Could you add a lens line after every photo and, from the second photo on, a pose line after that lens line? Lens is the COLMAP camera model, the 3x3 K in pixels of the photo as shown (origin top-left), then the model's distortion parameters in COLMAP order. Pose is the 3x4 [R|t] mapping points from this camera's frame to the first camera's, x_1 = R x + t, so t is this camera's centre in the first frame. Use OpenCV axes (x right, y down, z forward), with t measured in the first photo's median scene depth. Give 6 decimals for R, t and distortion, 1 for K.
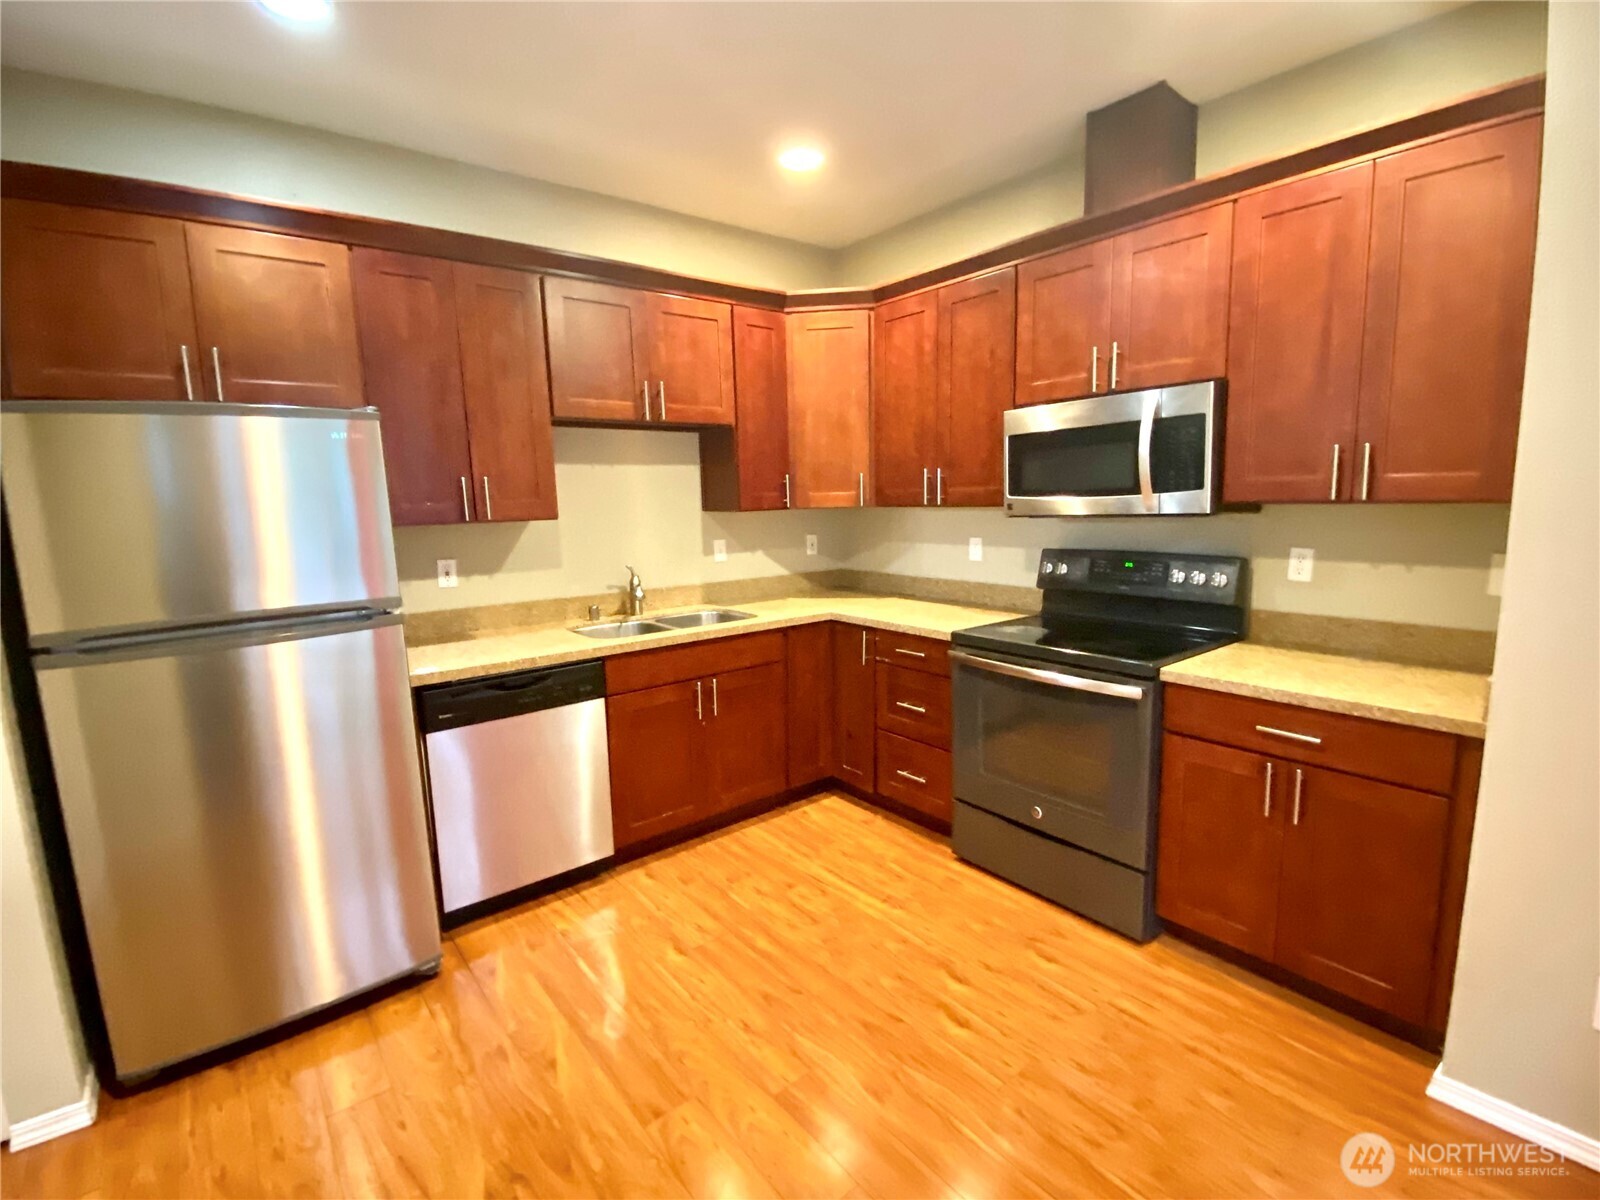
lens RADIAL K [[728.8, 0, 800.0], [0, 728.8, 600.0], [0, 0, 1]] dist [0.034475, -0.032317]
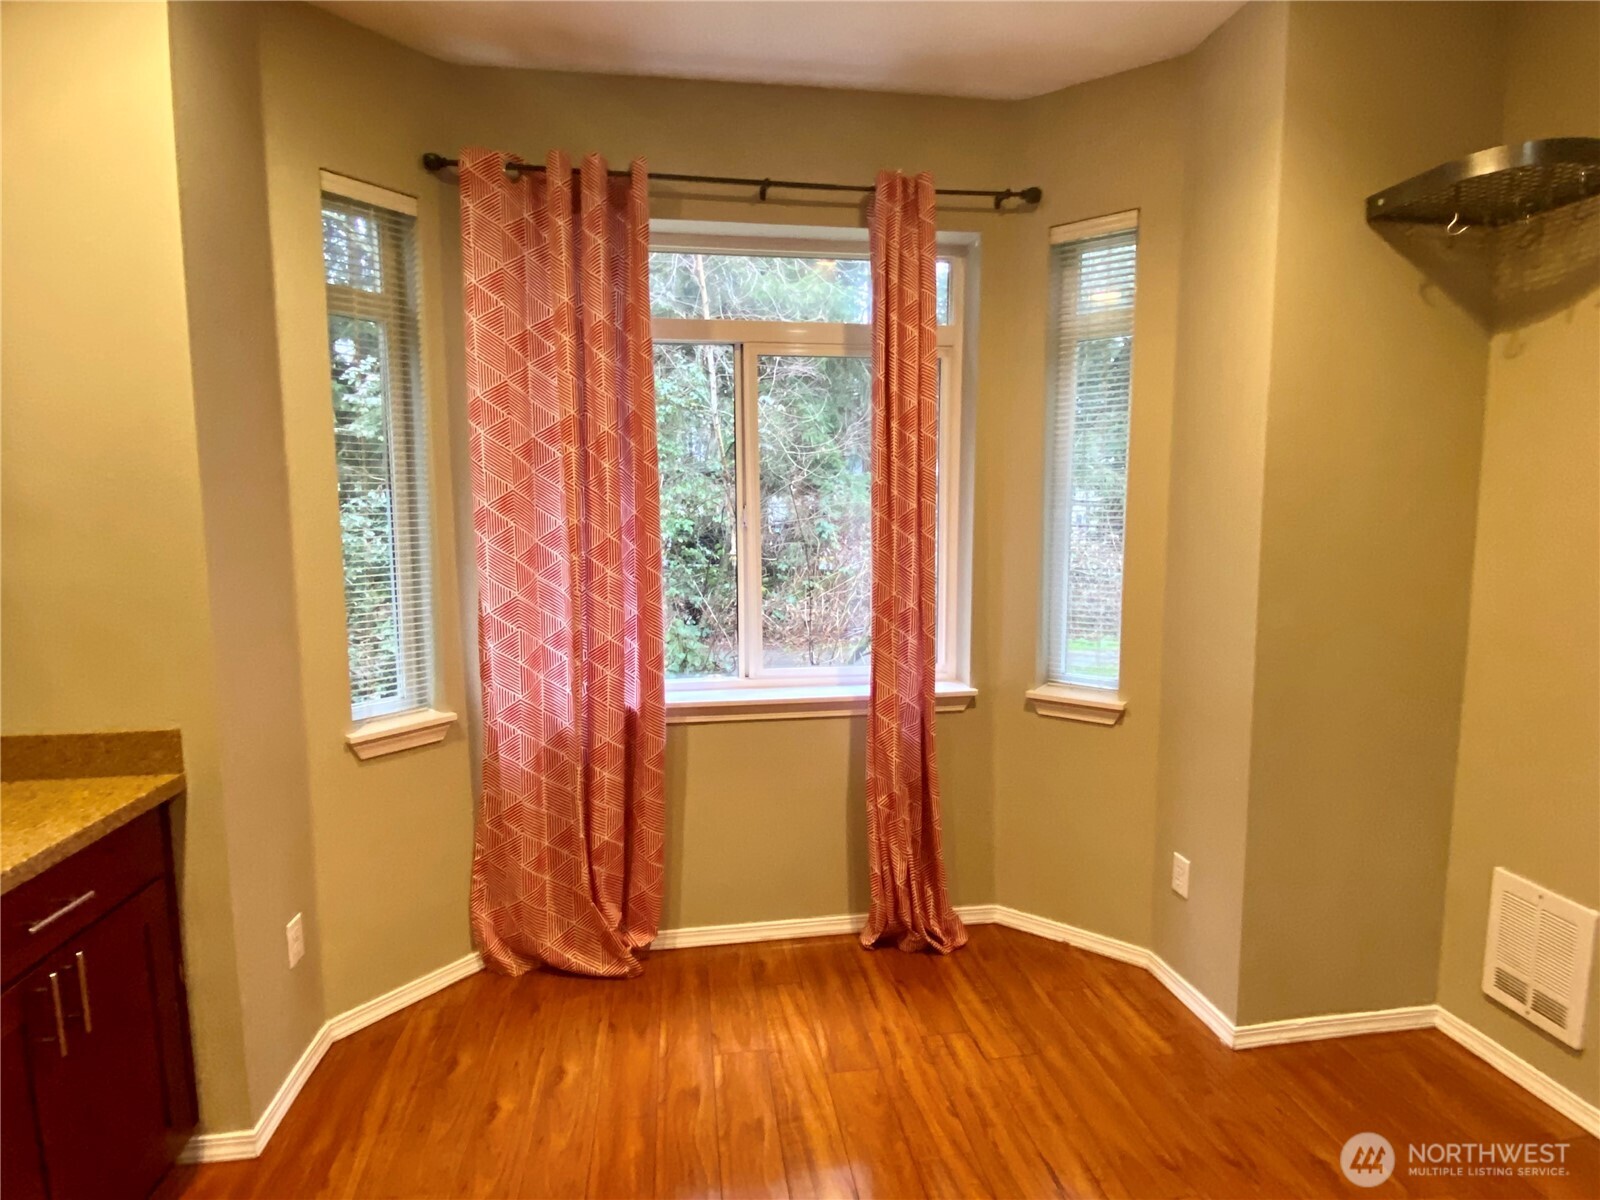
lens RADIAL K [[833.7, 0, 800.0], [0, 833.7, 600.0], [0, 0, 1]] dist [0.048706, -0.042531]
pose [[-0.864331, -0.020646, 0.502500, -0.178464], [0.103047, 0.970688, 0.217129, -0.119230], [-0.492254, 0.239453, -0.836868, 0.834946]]
